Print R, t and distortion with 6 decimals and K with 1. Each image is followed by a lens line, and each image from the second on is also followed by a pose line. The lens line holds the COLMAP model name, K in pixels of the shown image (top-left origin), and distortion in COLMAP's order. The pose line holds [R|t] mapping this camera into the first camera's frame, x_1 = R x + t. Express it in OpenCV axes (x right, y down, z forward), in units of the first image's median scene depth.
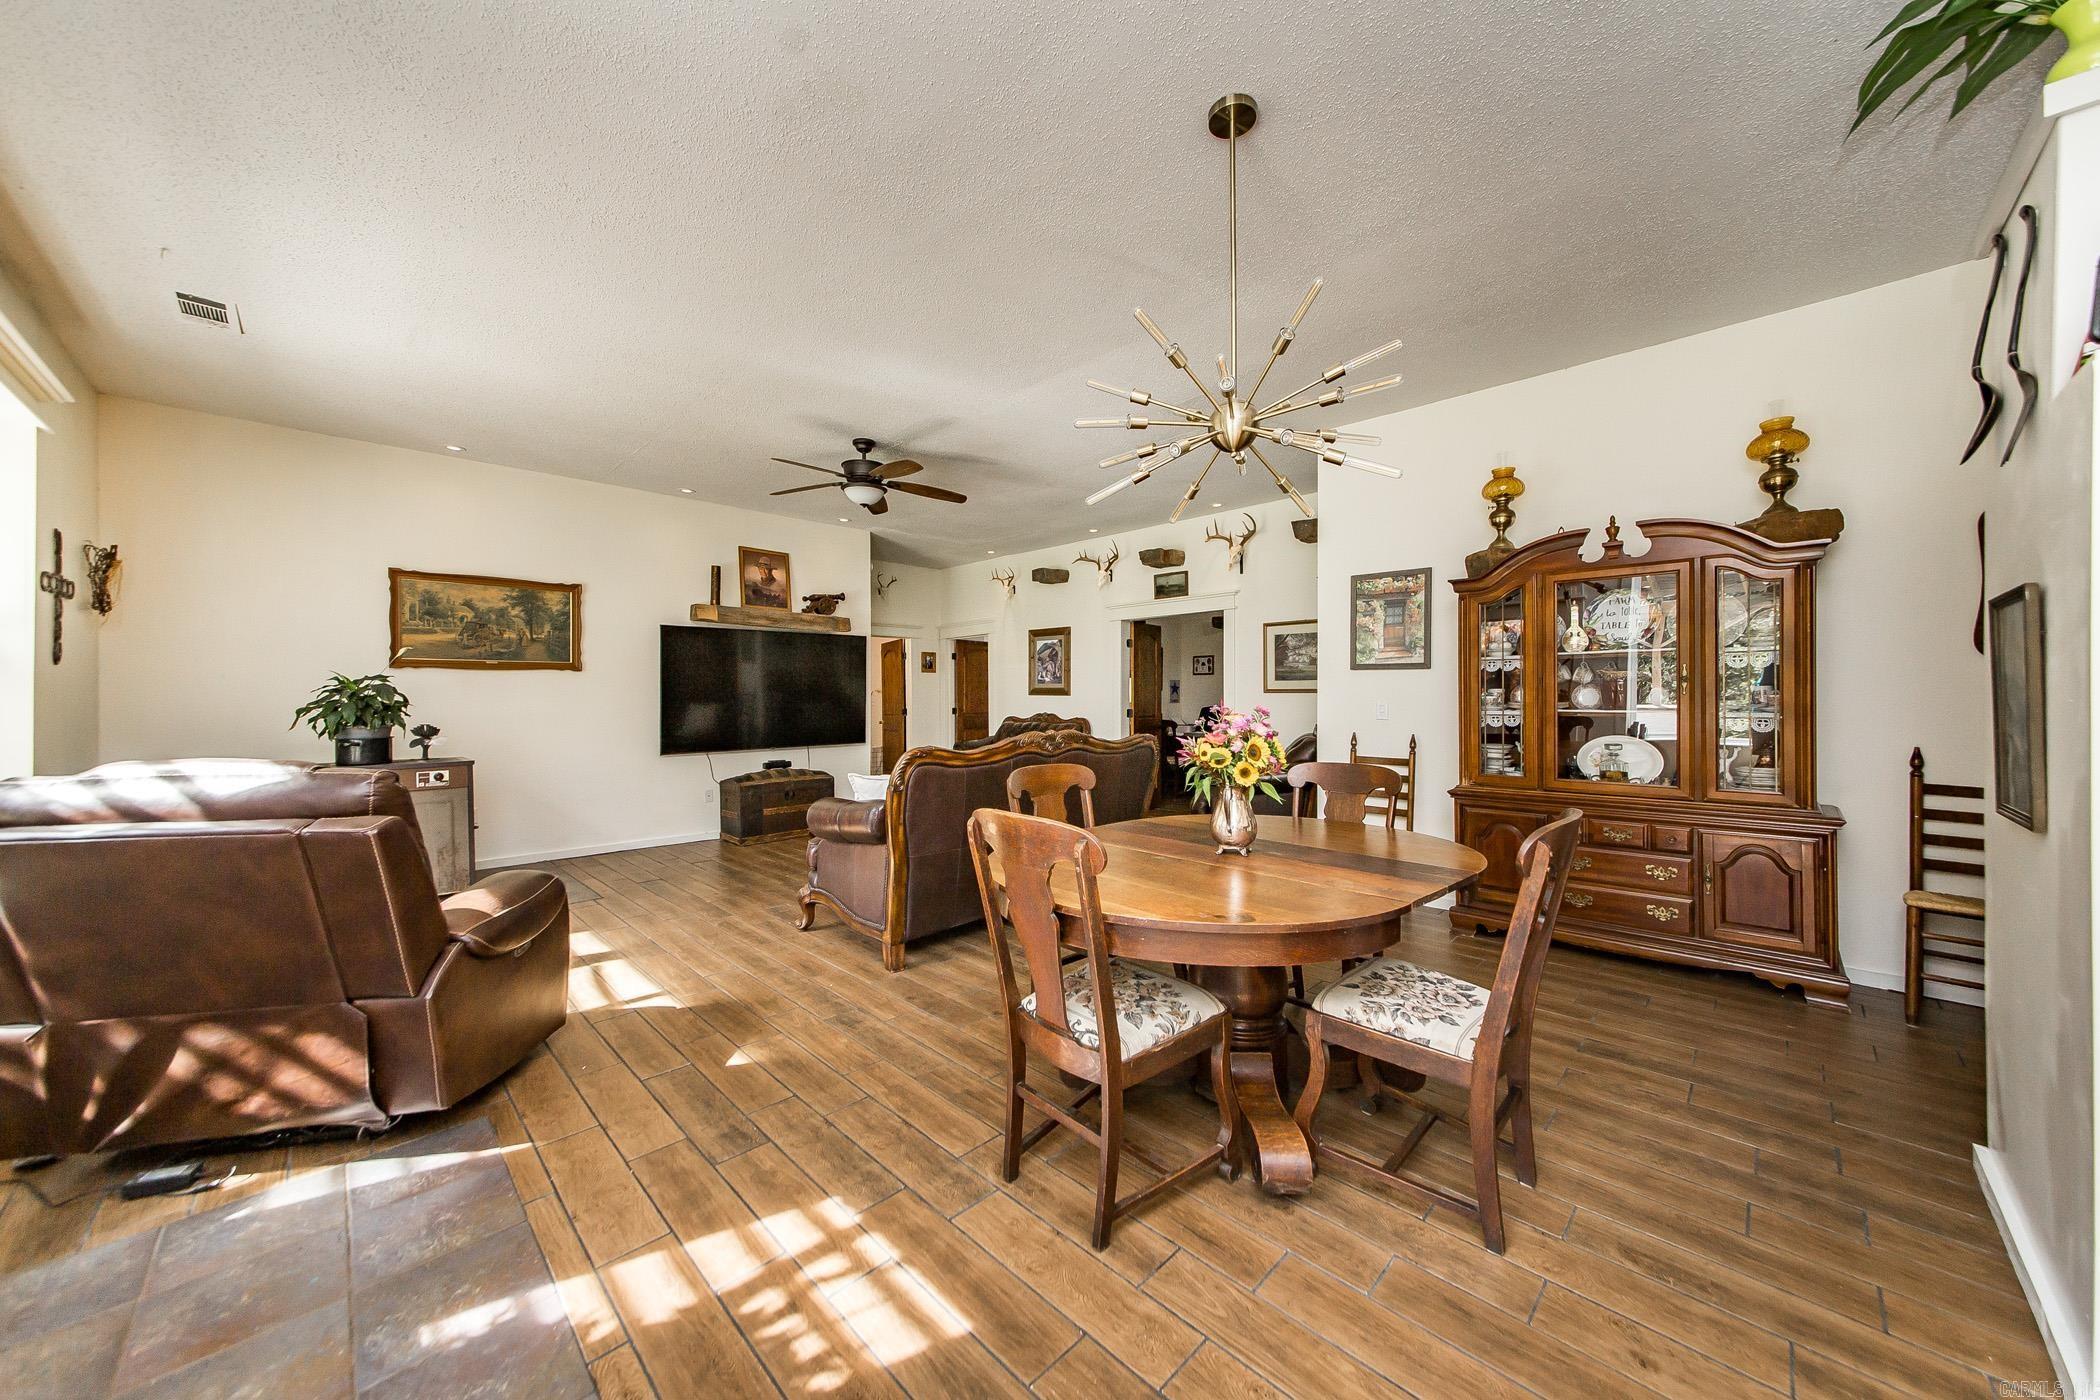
lens RADIAL K [[747.1, 0, 1036.6], [0, 747.1, 680.4], [0, 0, 1]] dist [-0.005216, -0.002005]
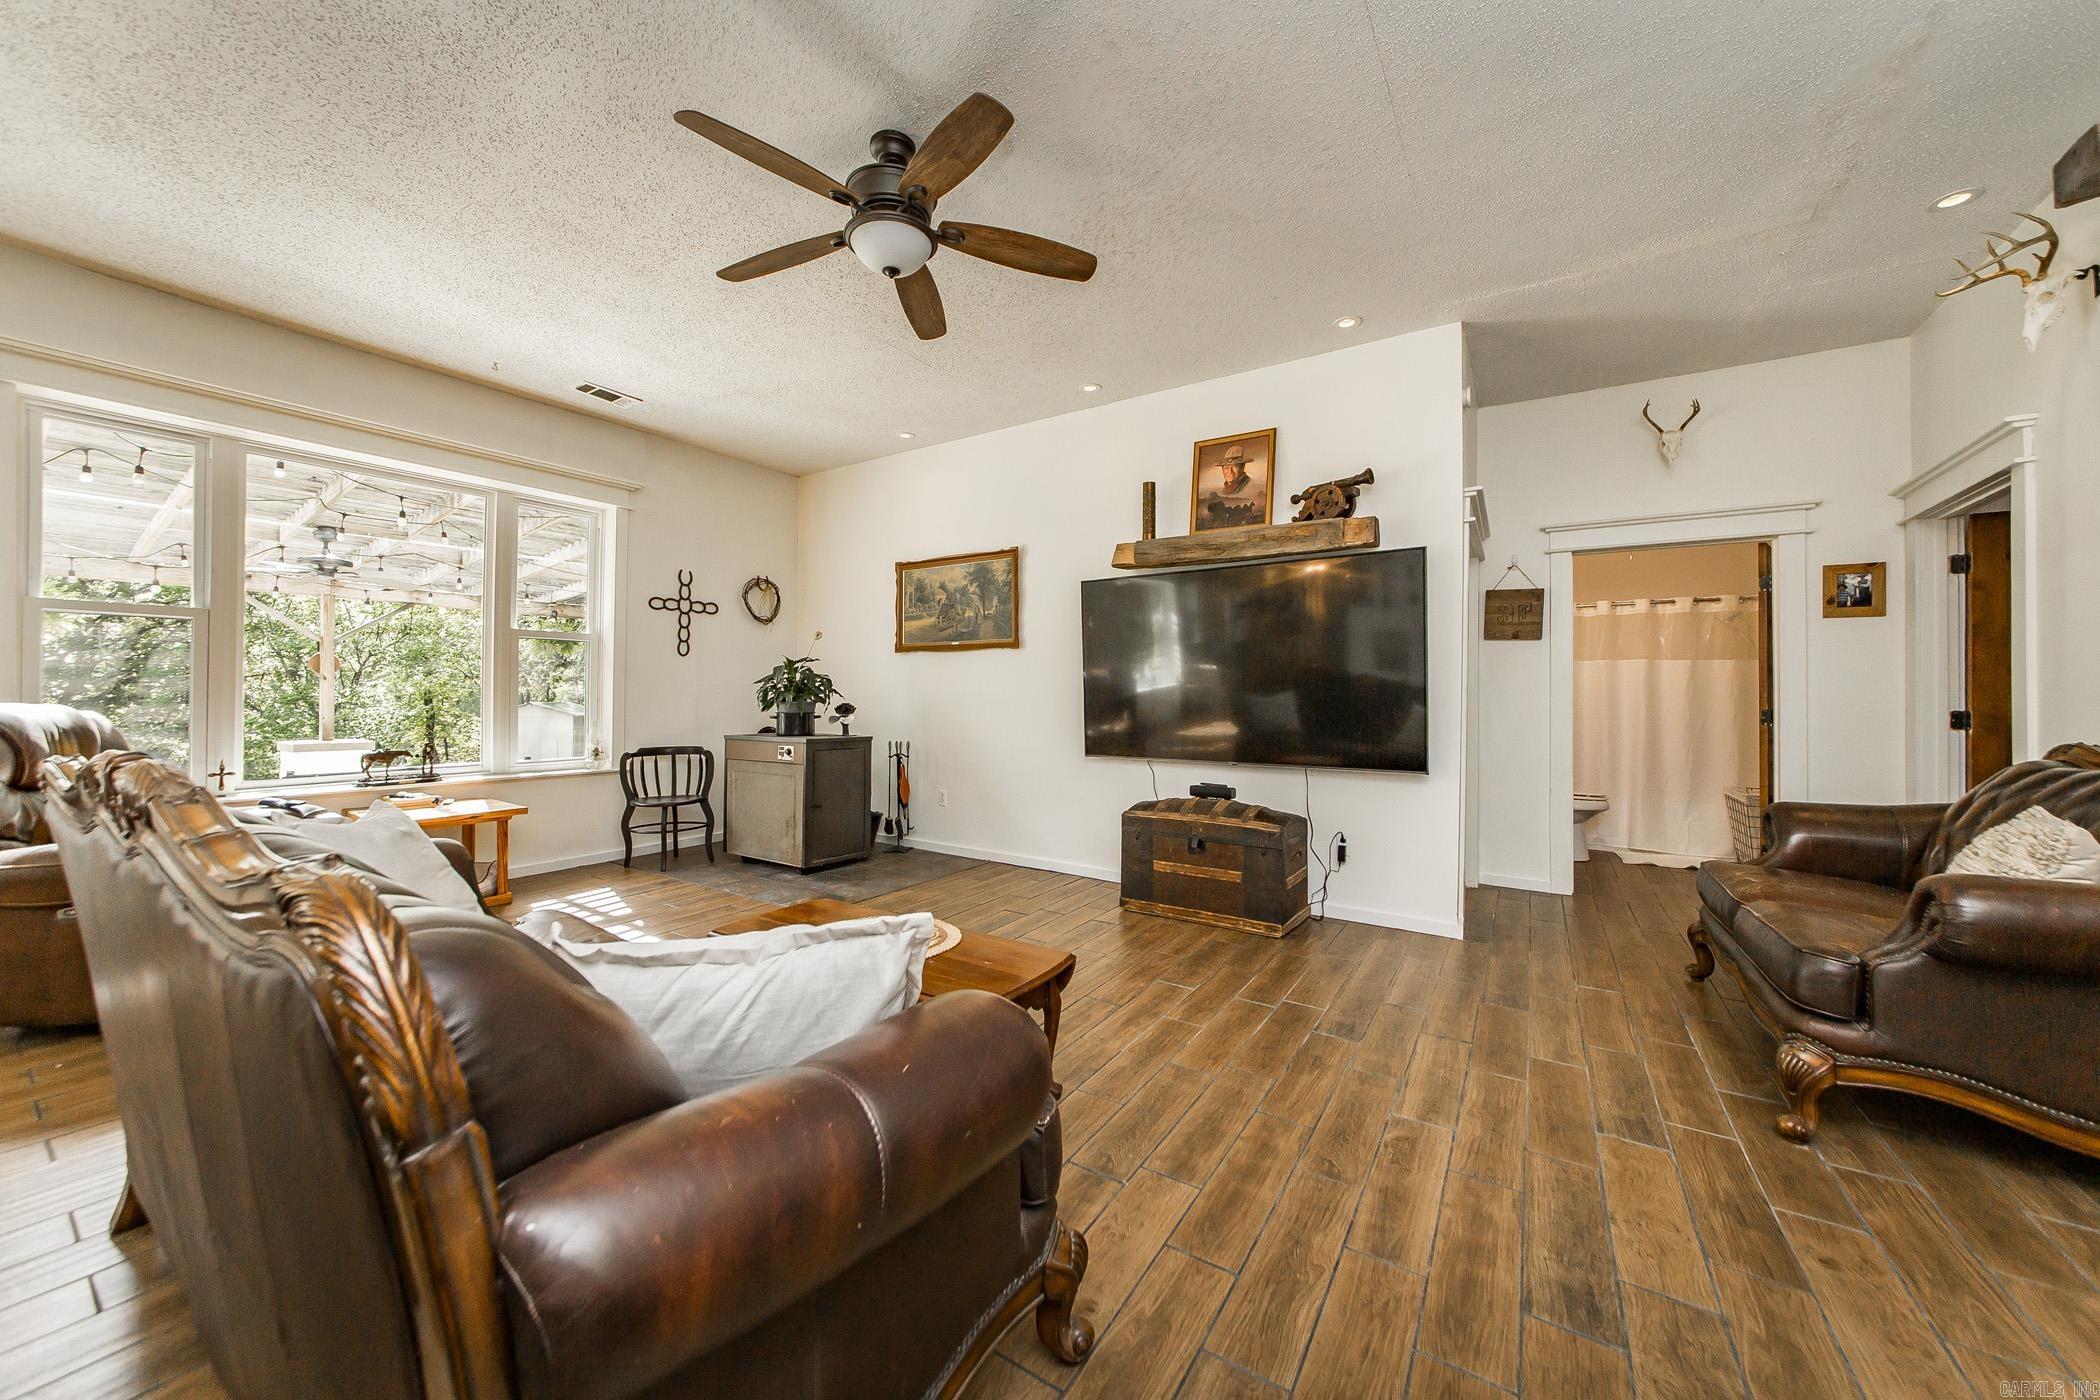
lens RADIAL K [[747.1, 0, 1037.8], [0, 747.1, 688.8], [0, 0, 1]] dist [-0.005216, -0.002005]
pose [[0.204027, 0.000587, -0.978965, 0.284583], [0.013911, 0.999897, 0.003499, 0.038719], [0.978866, -0.014332, 0.203998, 1.045045]]
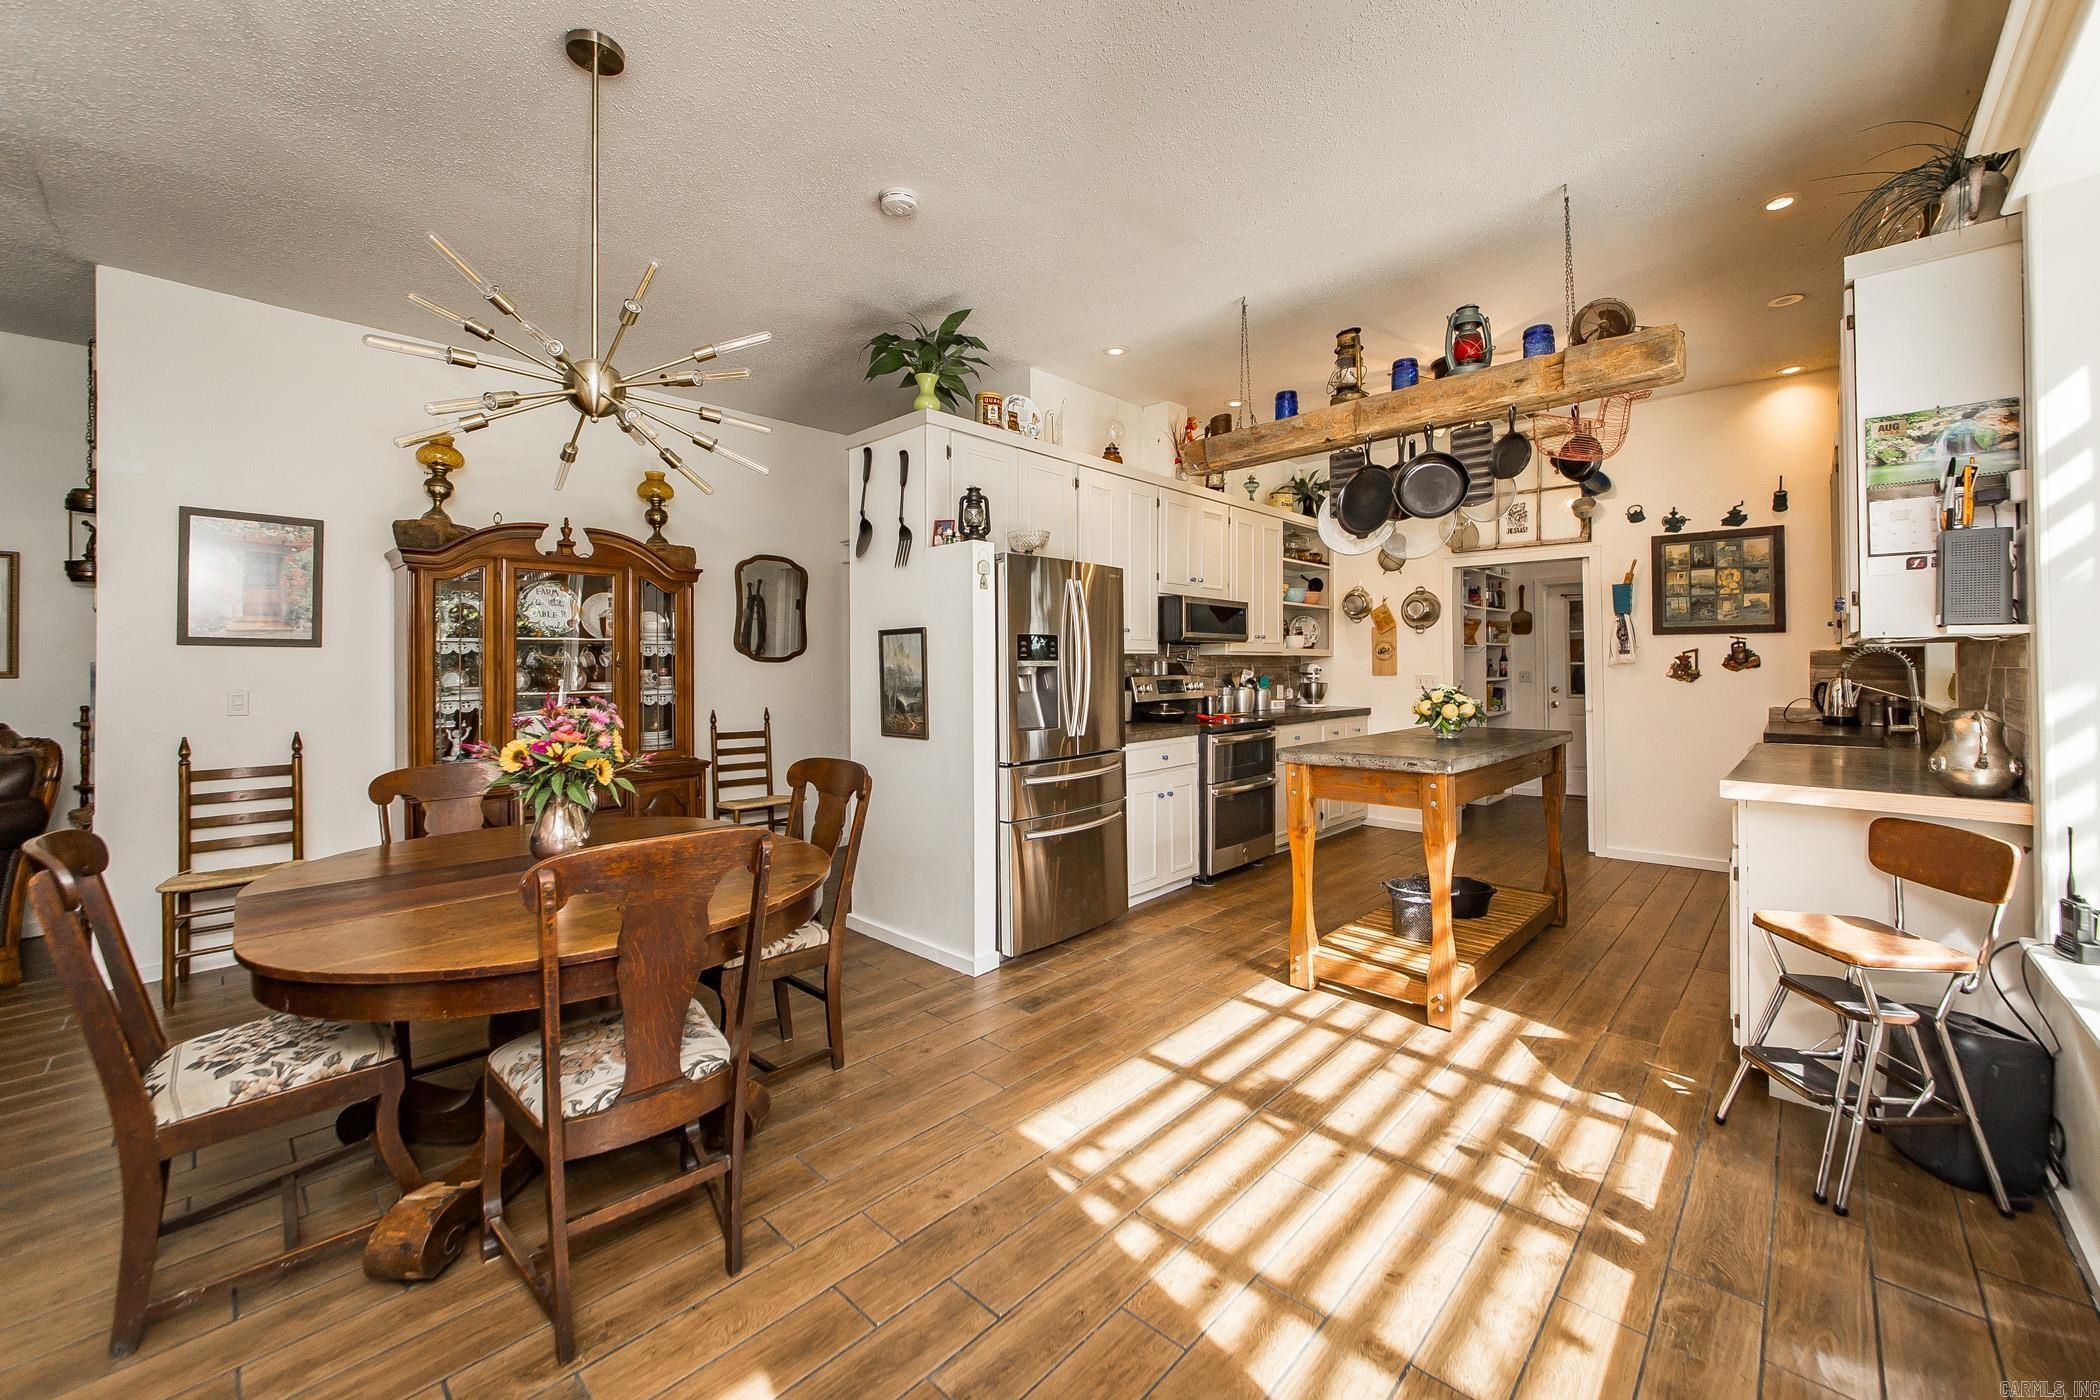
lens RADIAL K [[809.3, 0, 1050.0], [0, 809.3, 671.4], [0, 0, 1]] dist [-0.014819, -0.001728]
pose [[-0.049295, -0.002725, 0.998781, -0.339030], [-0.011667, 0.999930, 0.002152, -0.001360], [-0.998716, -0.011547, -0.049323, 0.244313]]
